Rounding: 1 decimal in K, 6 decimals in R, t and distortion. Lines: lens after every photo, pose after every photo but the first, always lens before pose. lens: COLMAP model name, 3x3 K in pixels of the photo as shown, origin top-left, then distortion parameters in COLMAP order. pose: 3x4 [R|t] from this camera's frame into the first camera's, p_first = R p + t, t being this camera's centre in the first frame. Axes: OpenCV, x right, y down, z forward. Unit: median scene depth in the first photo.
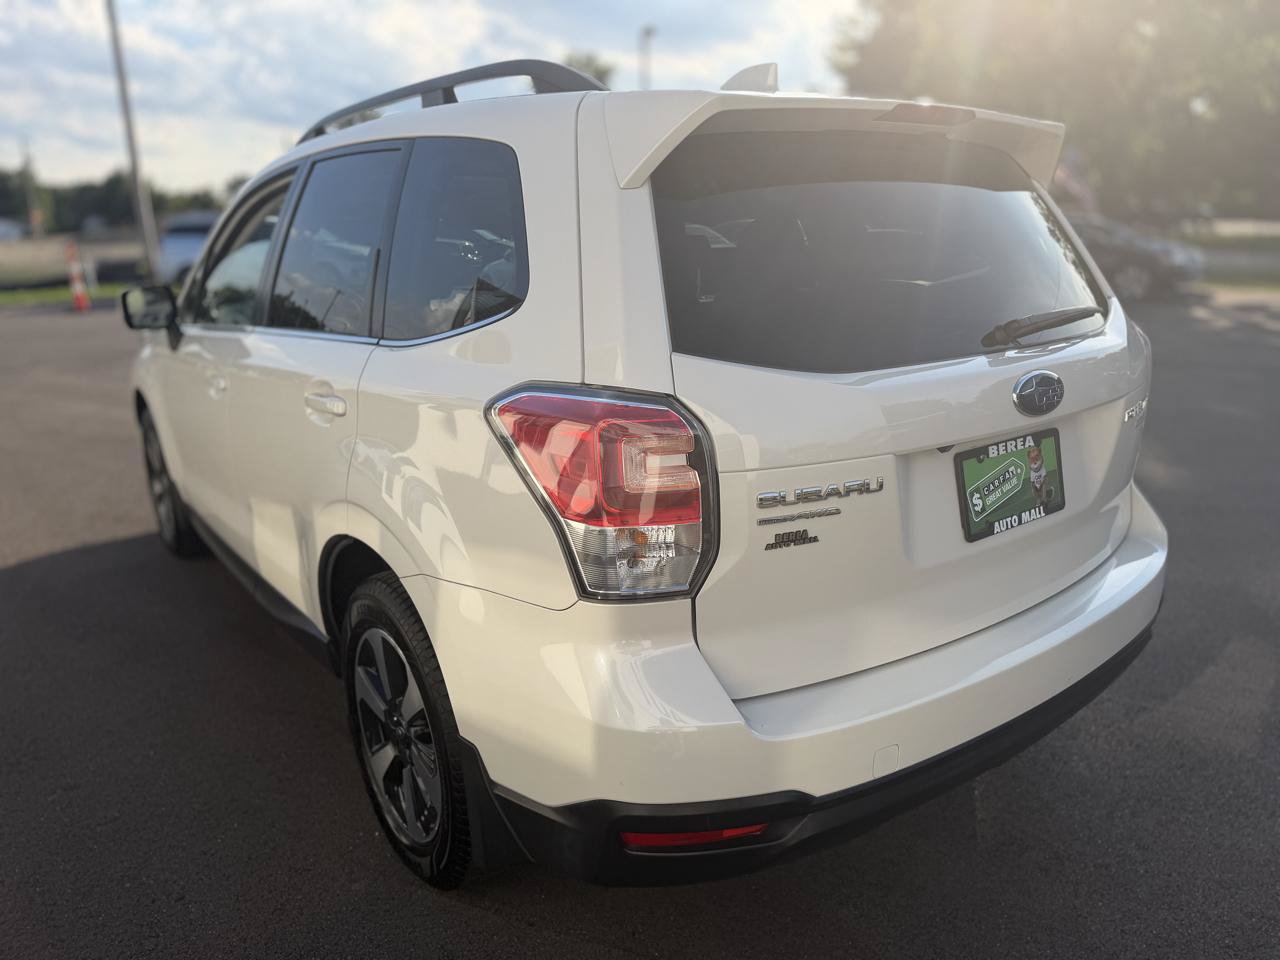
lens RADIAL K [[978.0, 0, 640.9], [0, 978.0, 486.2], [0, 0, 1]] dist [0.005173, -0.009923]
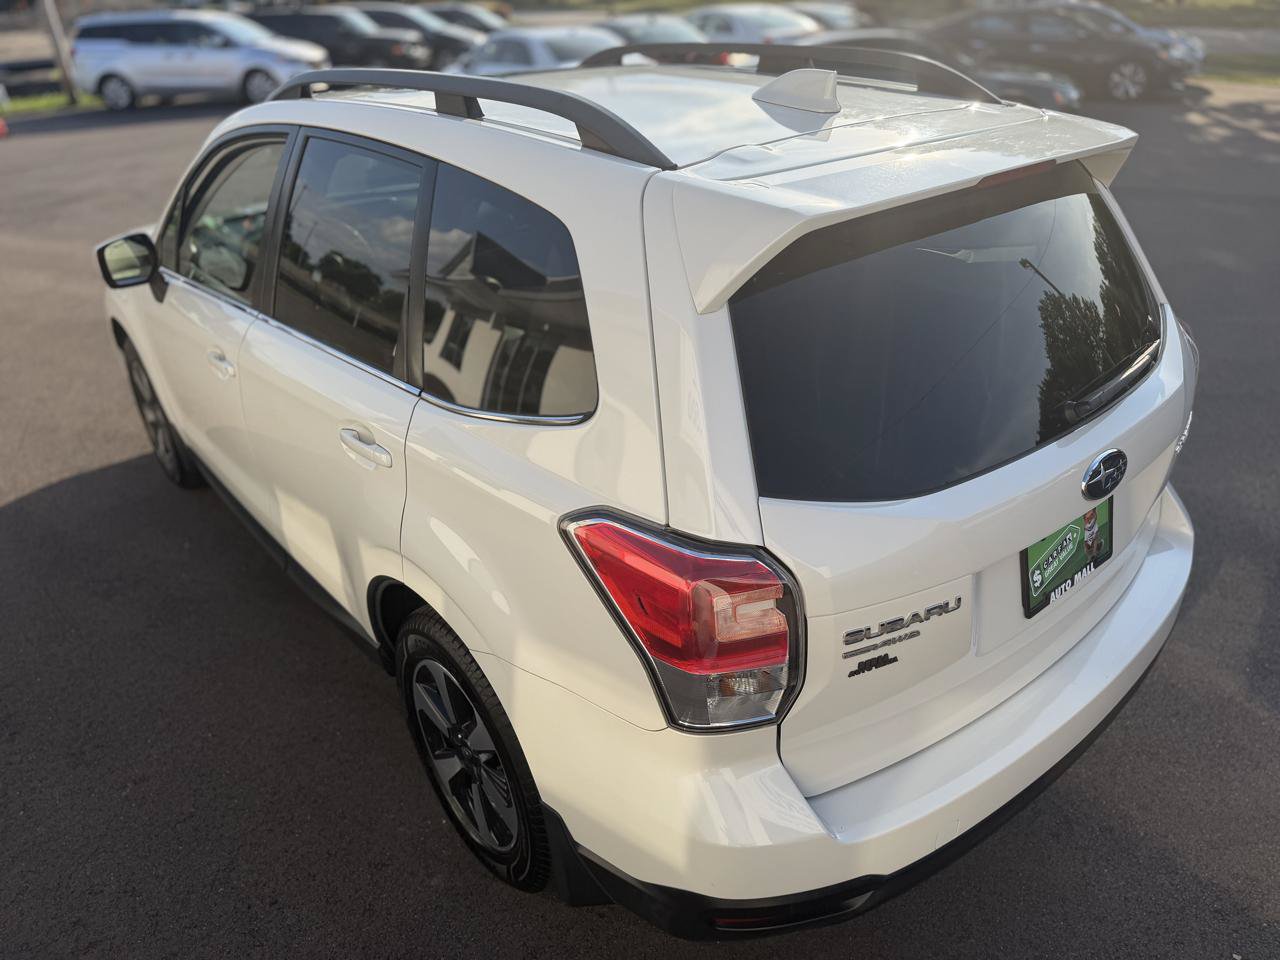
lens RADIAL K [[978.0, 0, 640.9], [0, 978.0, 486.2], [0, 0, 1]] dist [0.005173, -0.009923]
pose [[0.998580, -0.036246, 0.039041, -0.089447], [0.026015, 0.971316, 0.236363, -0.272925], [-0.046488, -0.235012, 0.970880, 0.035063]]
